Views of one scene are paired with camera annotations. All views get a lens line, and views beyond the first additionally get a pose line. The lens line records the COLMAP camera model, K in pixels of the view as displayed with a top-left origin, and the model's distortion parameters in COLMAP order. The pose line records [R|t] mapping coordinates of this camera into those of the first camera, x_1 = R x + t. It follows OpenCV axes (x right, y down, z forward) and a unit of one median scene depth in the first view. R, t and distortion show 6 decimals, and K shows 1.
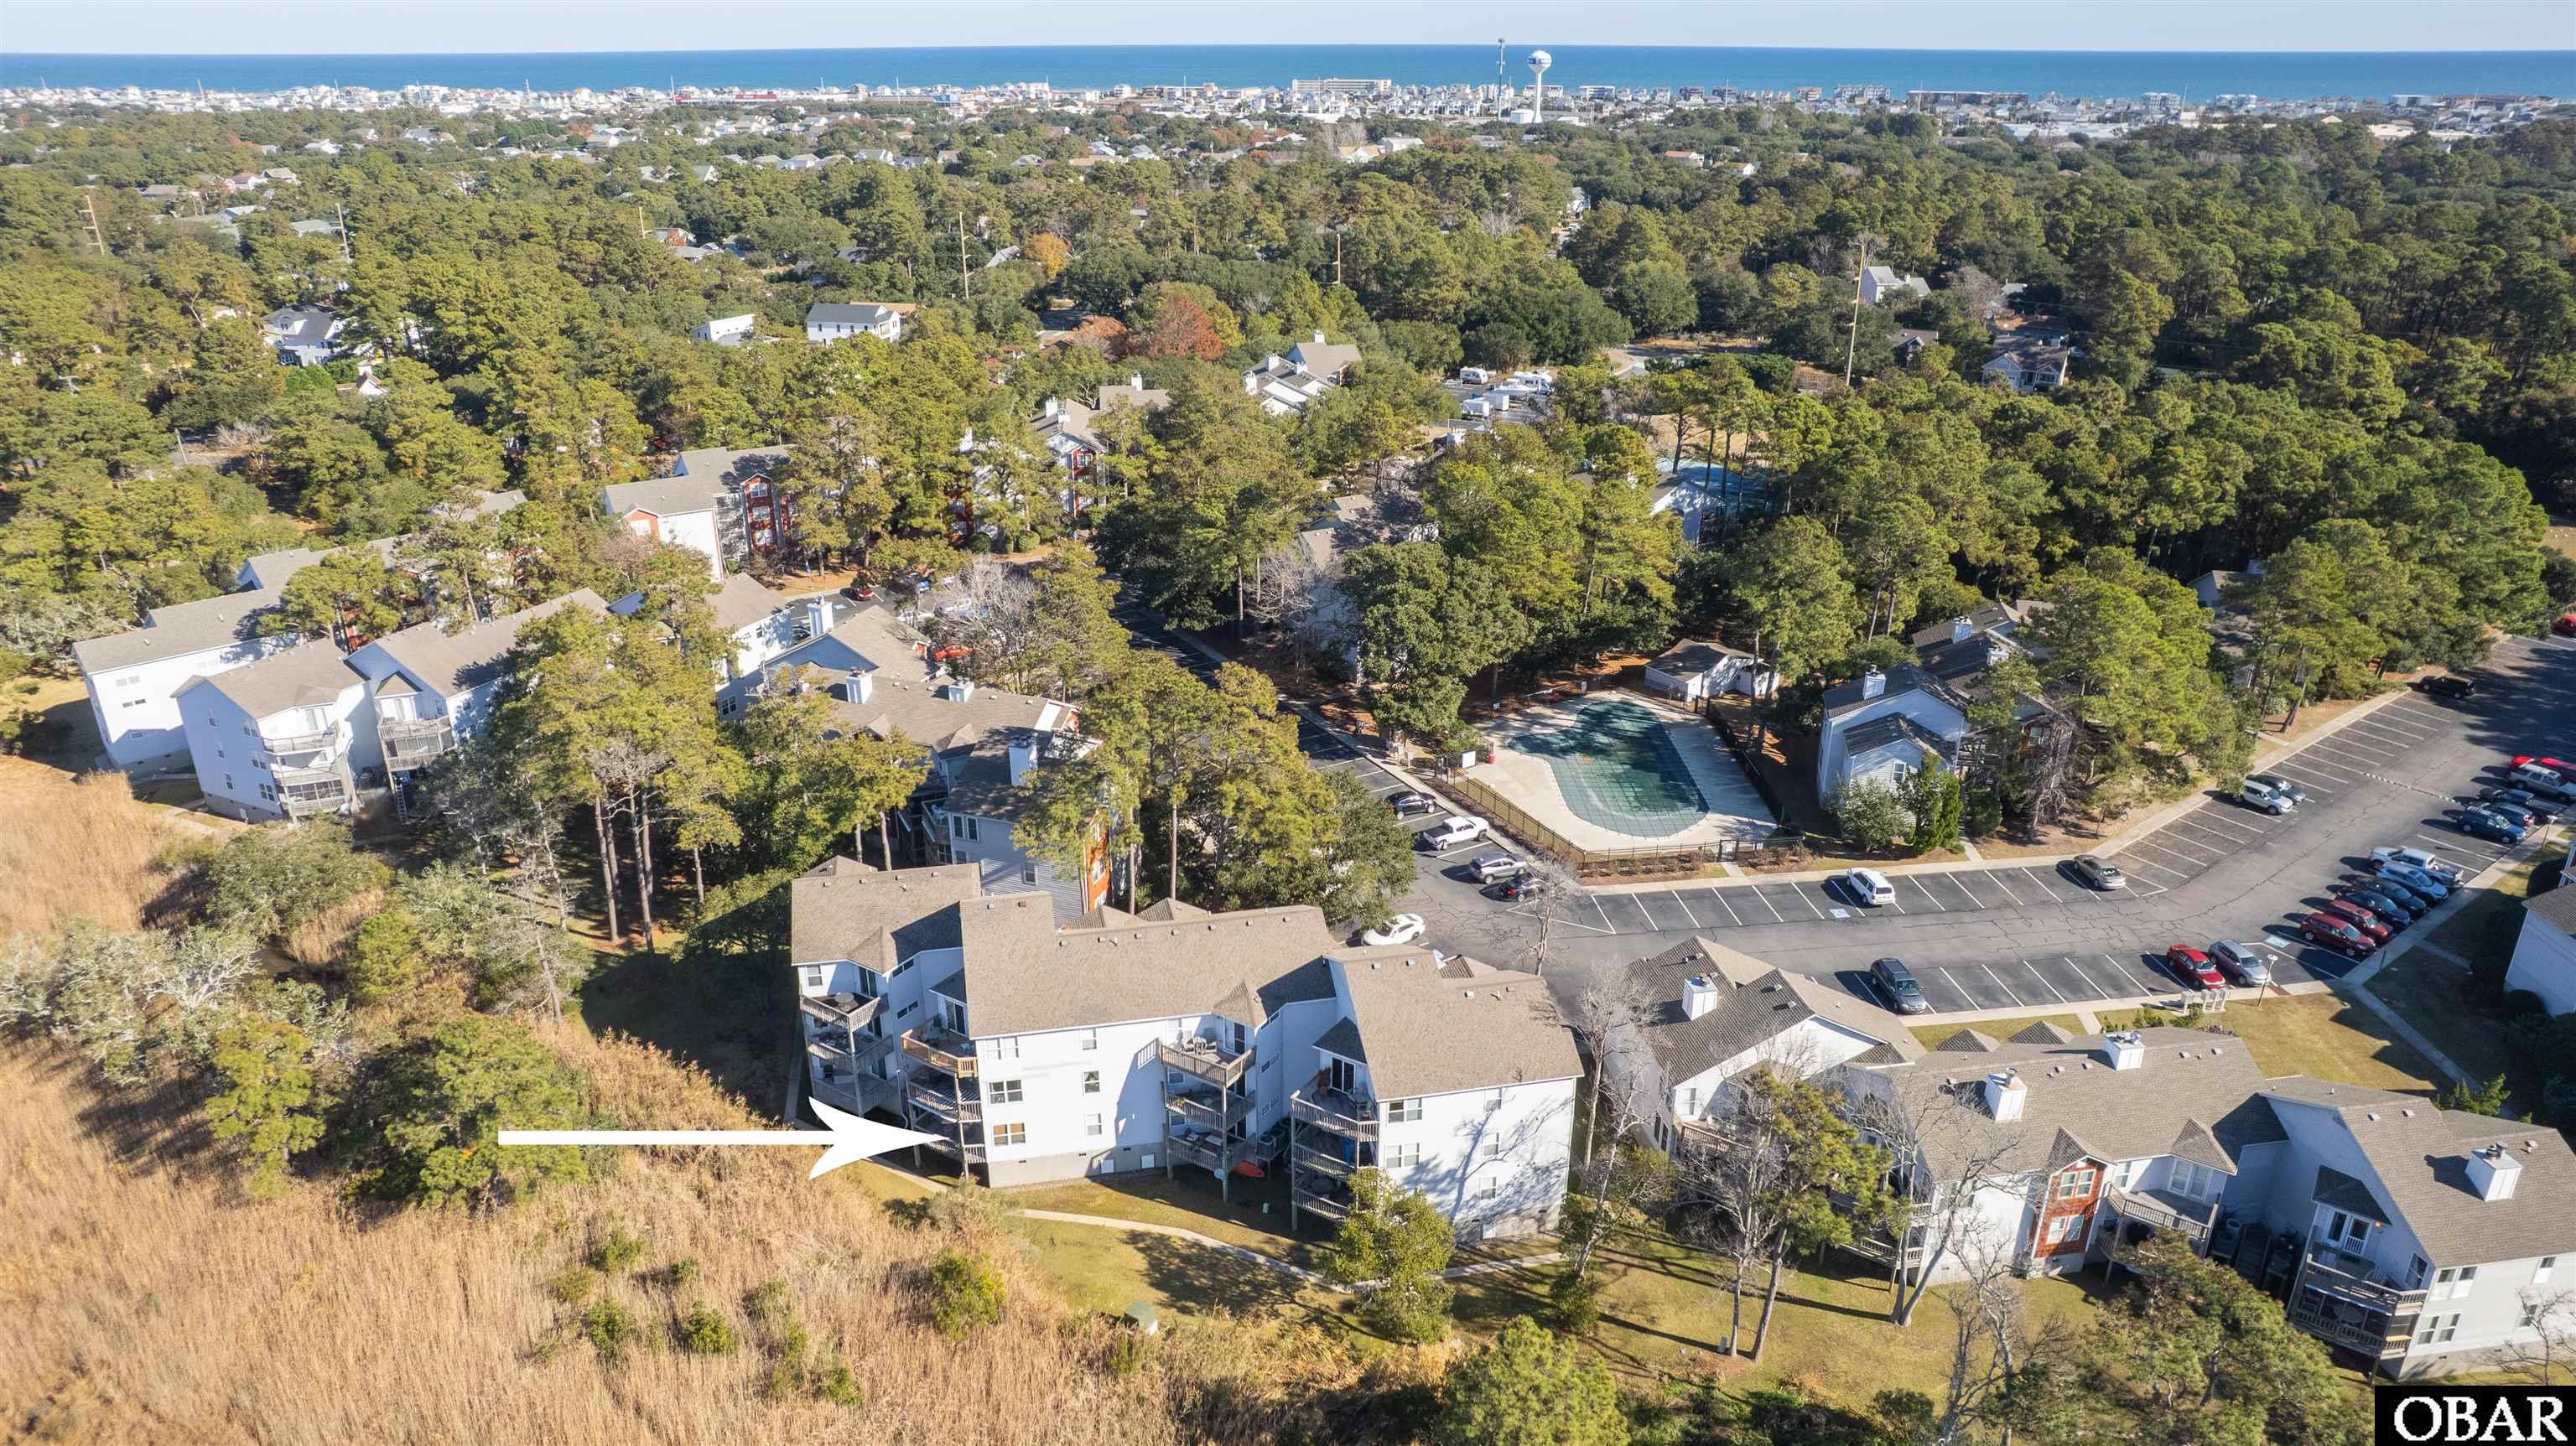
lens RADIAL K [[1716.5, 0, 1302.3], [0, 1716.5, 724.5], [0, 0, 1]] dist [-0.076784, 0.069056]
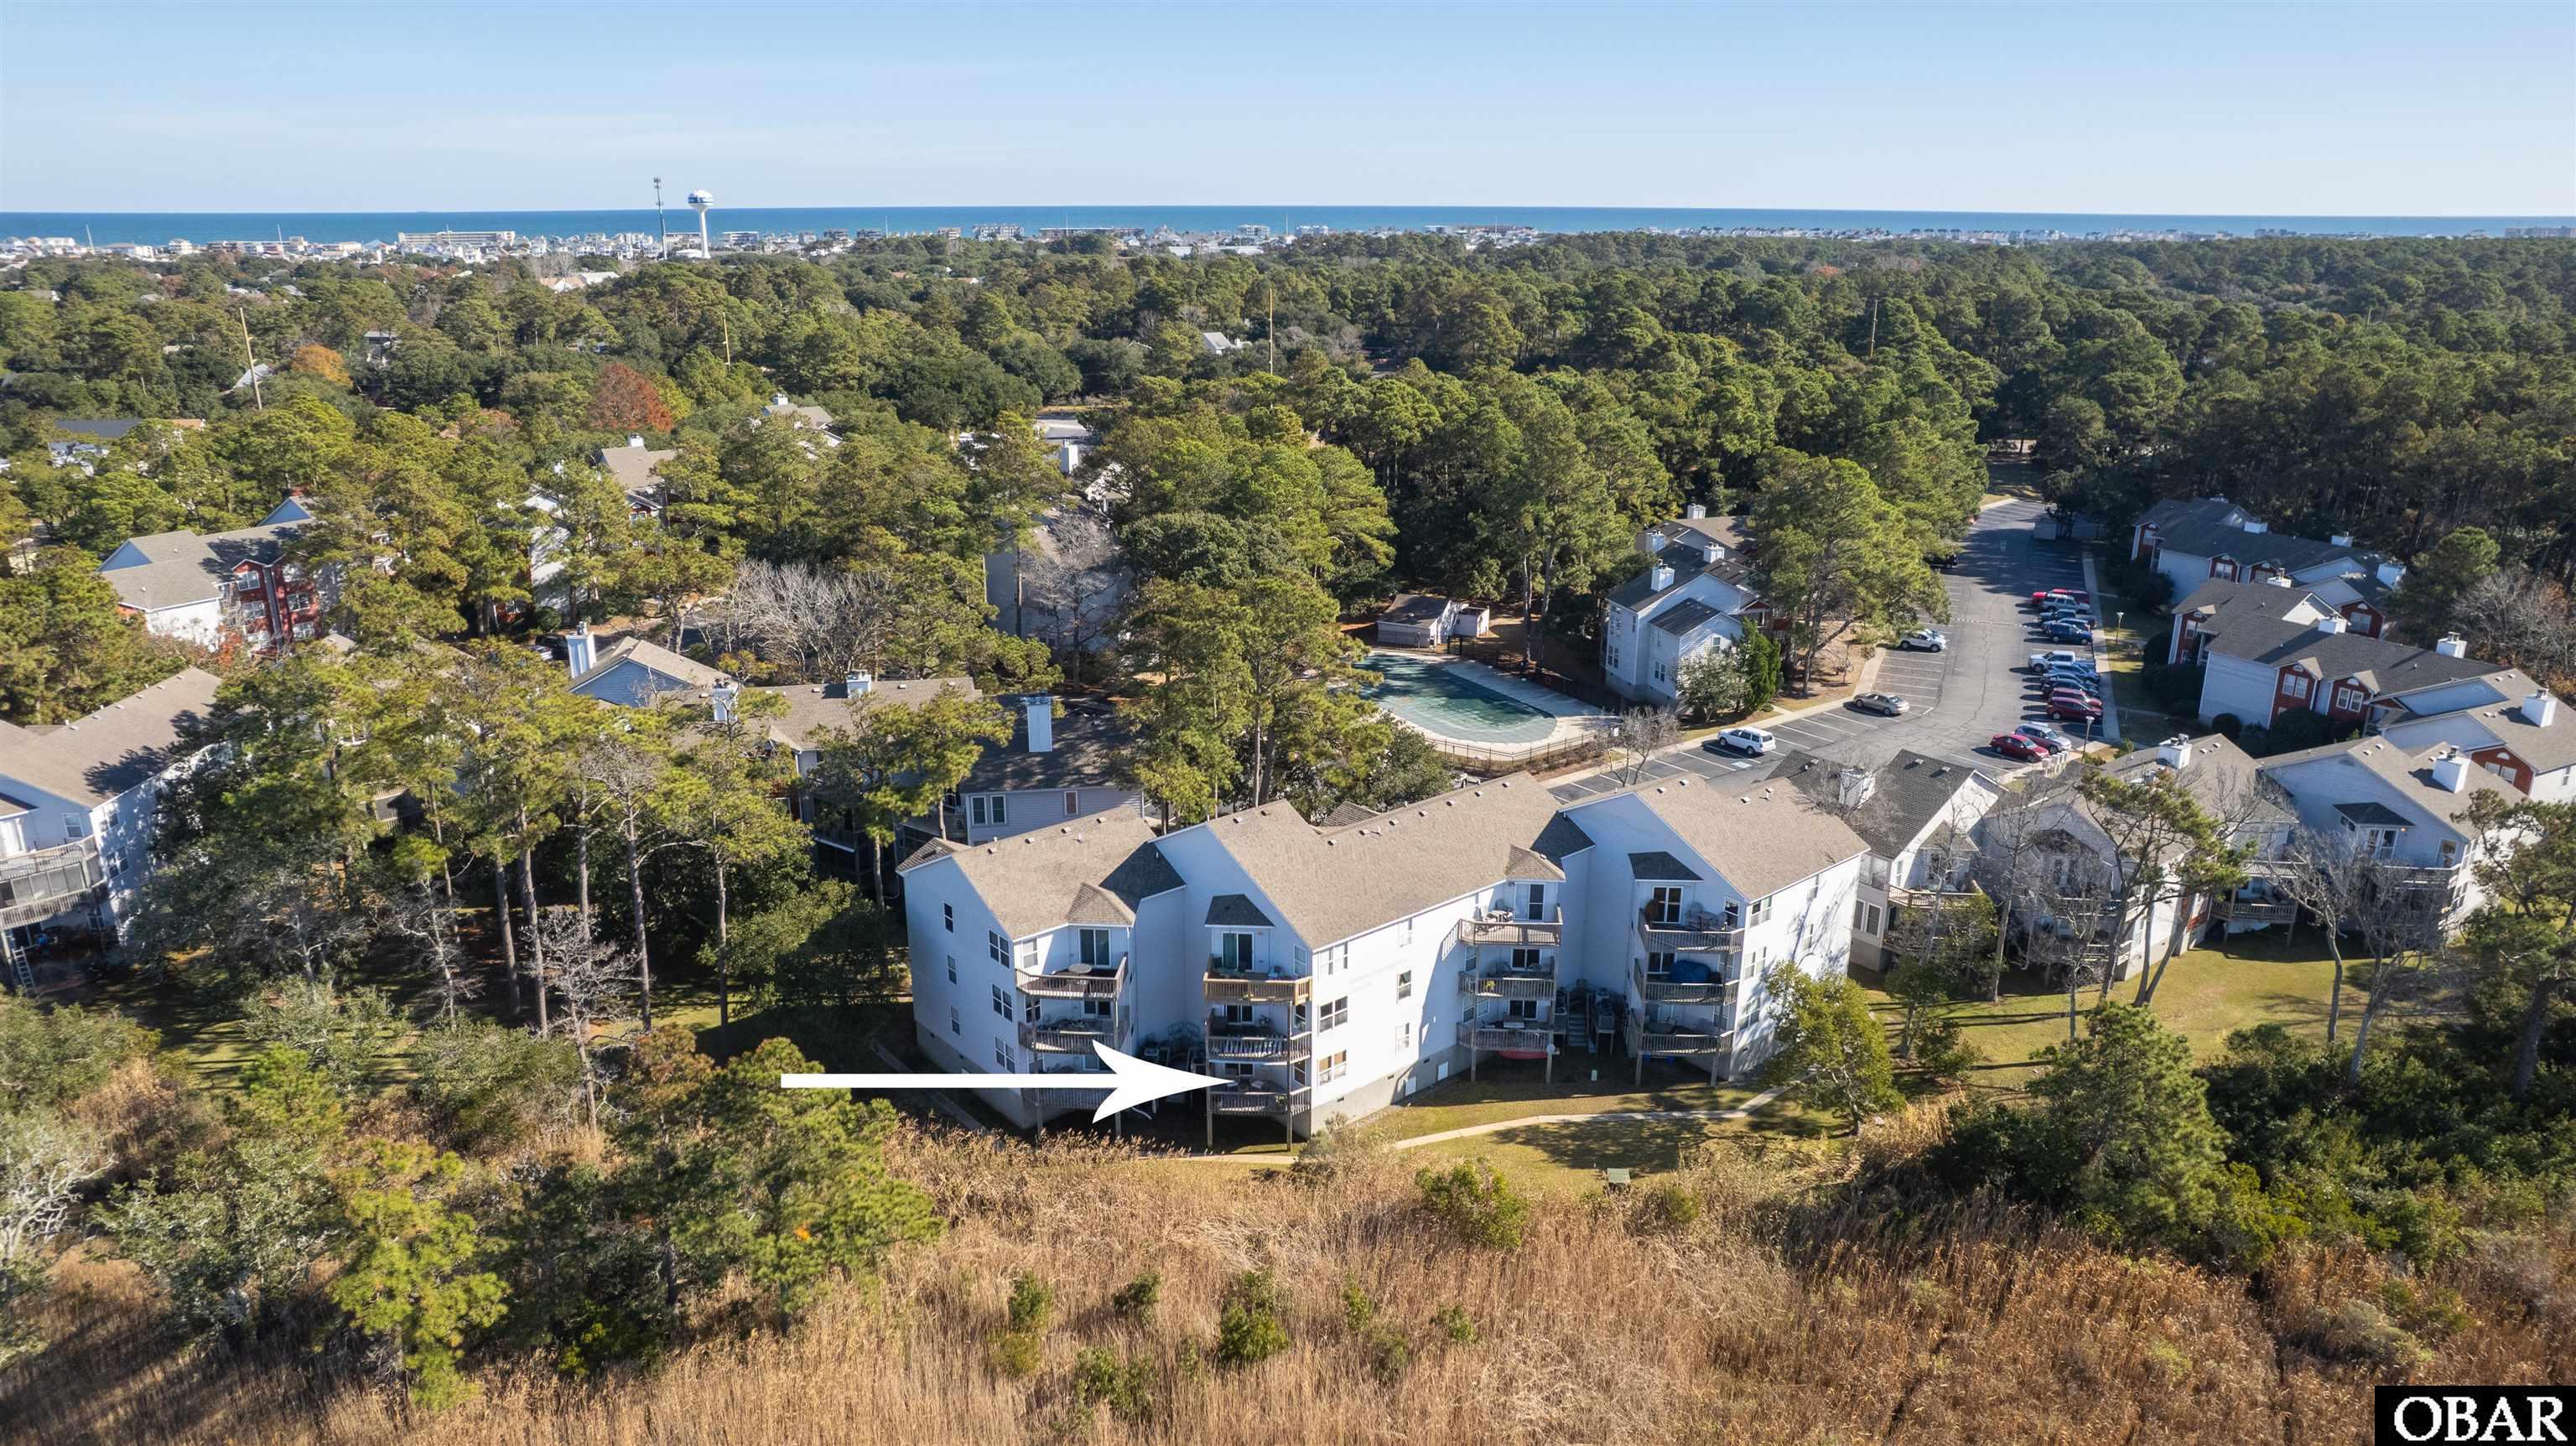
lens RADIAL K [[1716.5, 0, 1303.4], [0, 1716.5, 697.5], [0, 0, 1]] dist [-0.076784, 0.069056]
pose [[0.869818, -0.137133, 0.473932, -0.417295], [0.186063, 0.980844, -0.057676, 0.076812], [-0.456944, 0.138349, 0.878671, 0.165334]]
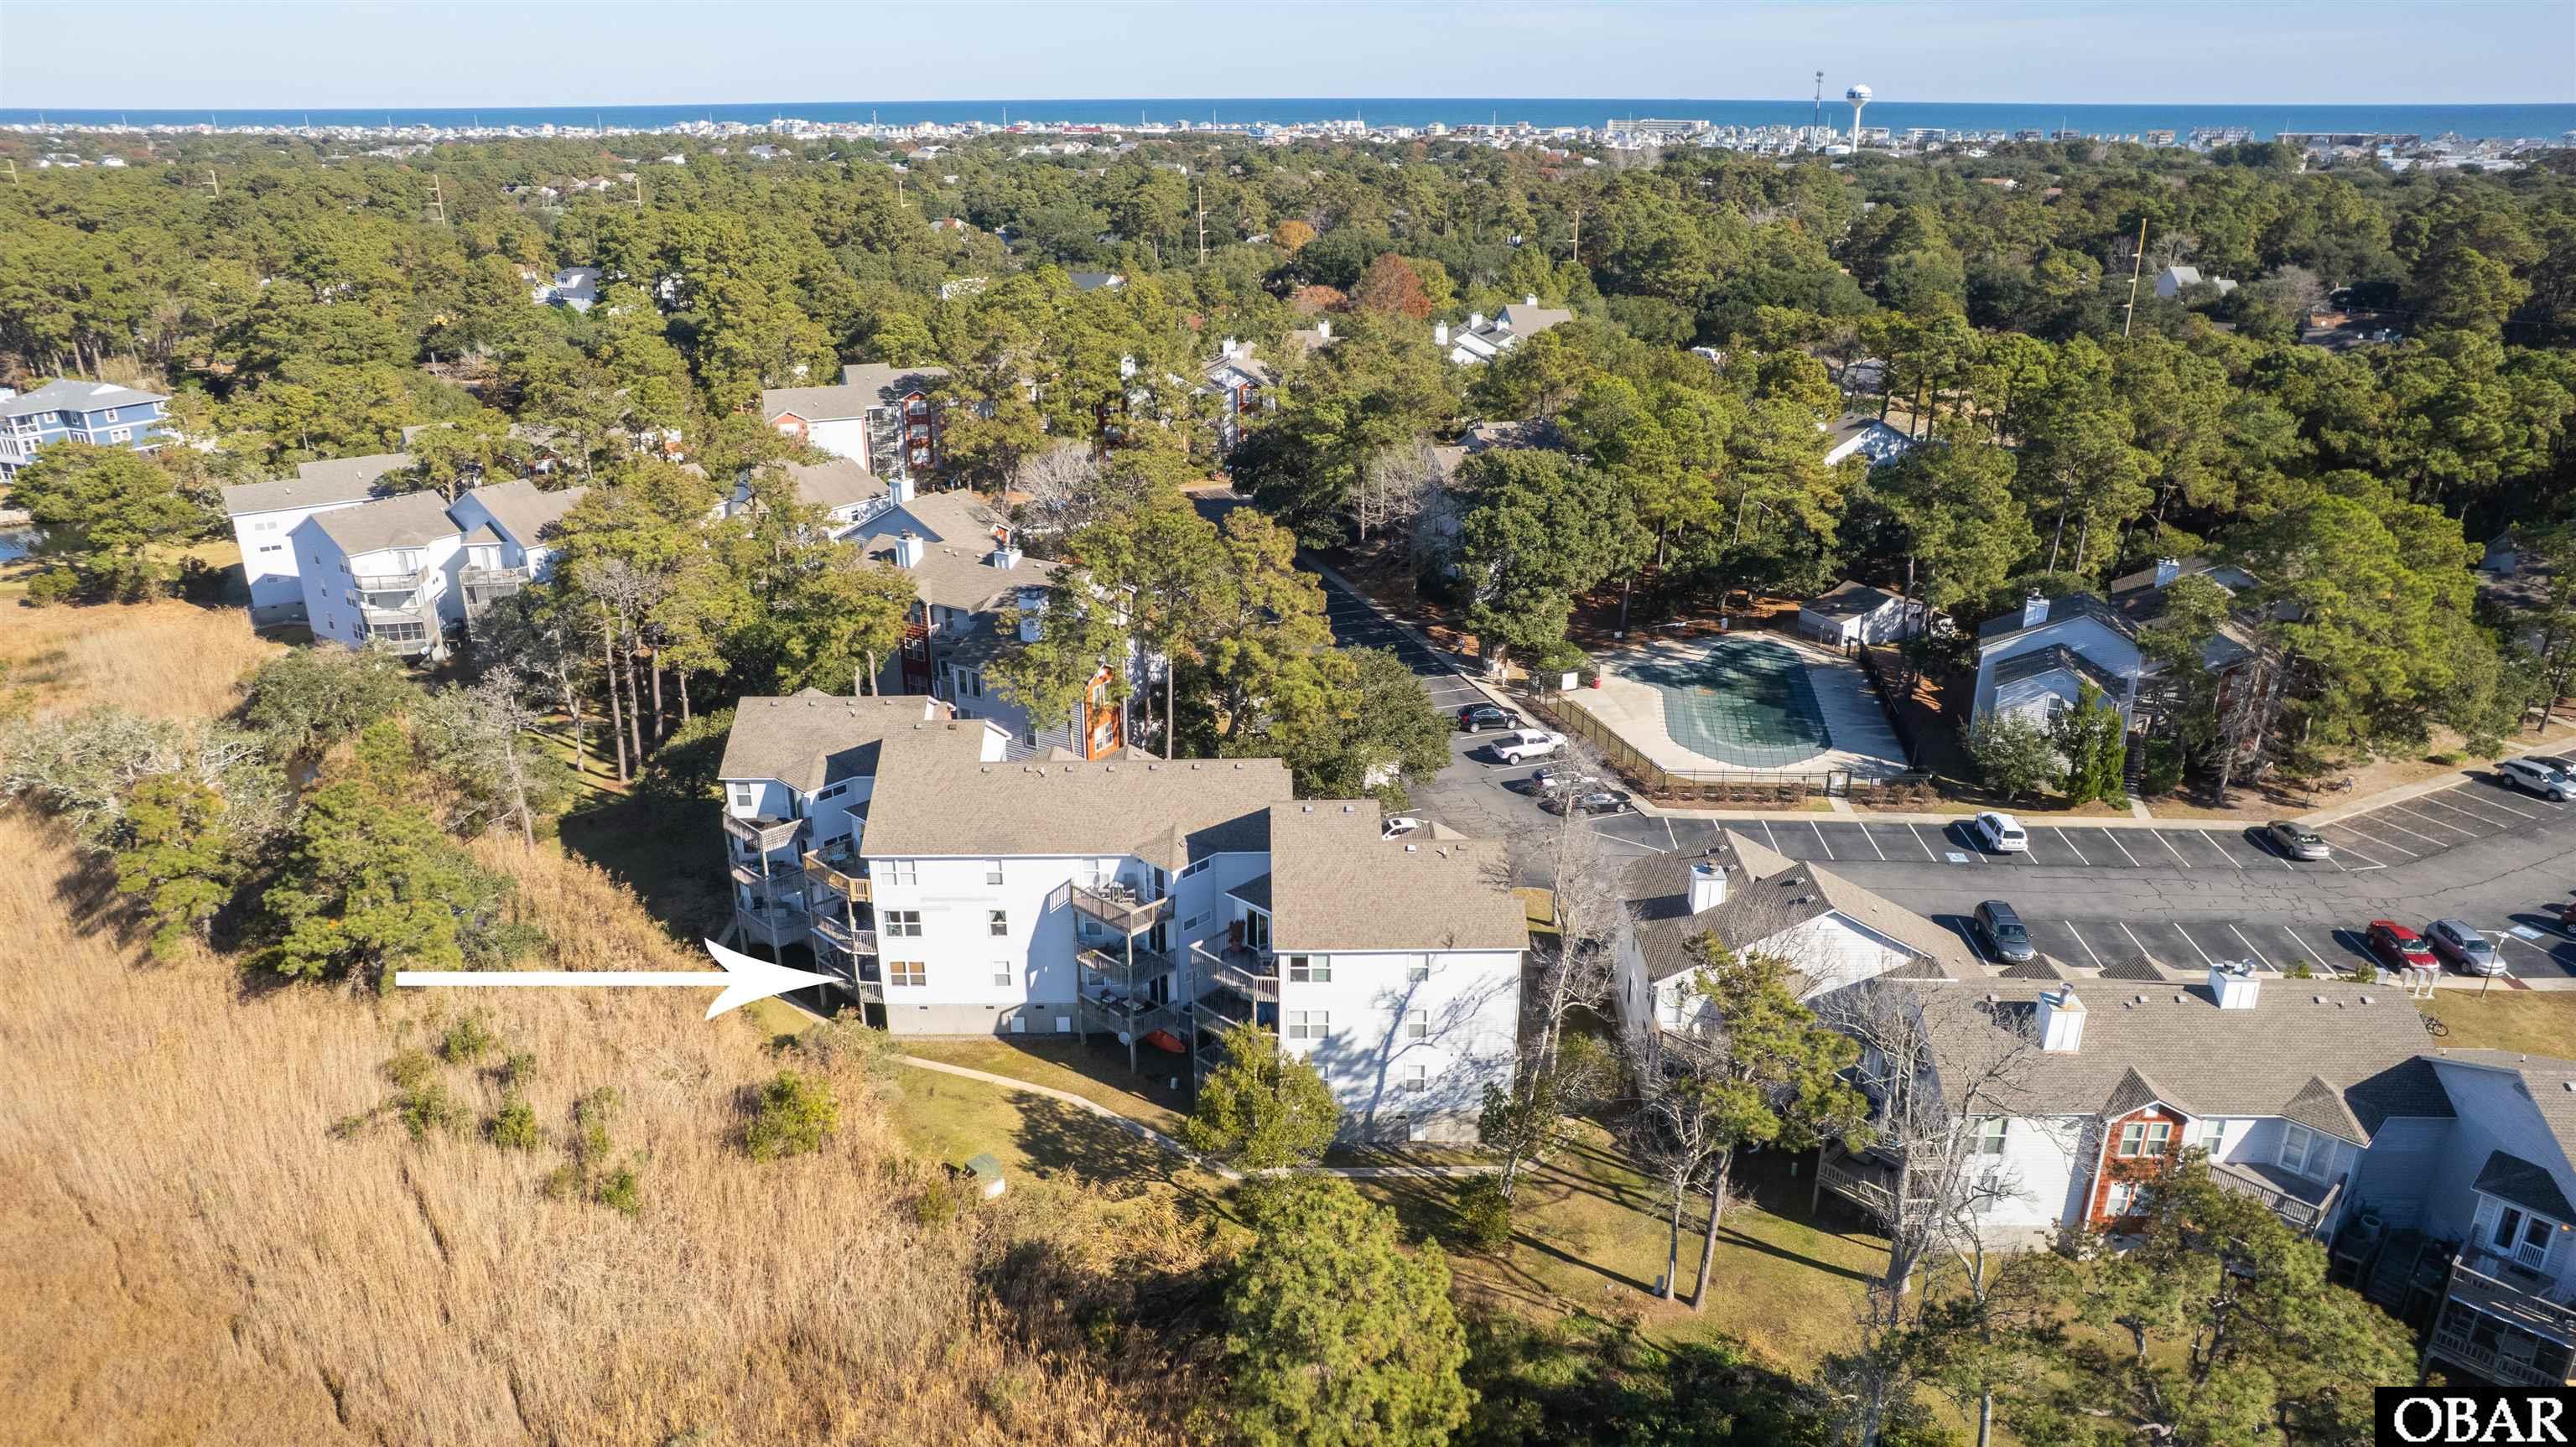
lens RADIAL K [[1716.6, 0, 1297.2], [0, 1716.6, 706.0], [0, 0, 1]] dist [-0.076784, 0.069056]
pose [[0.981948, 0.063319, -0.178237, 0.134134], [-0.070746, 0.996858, -0.035620, 0.085922], [0.175421, 0.047586, 0.983343, 0.104514]]
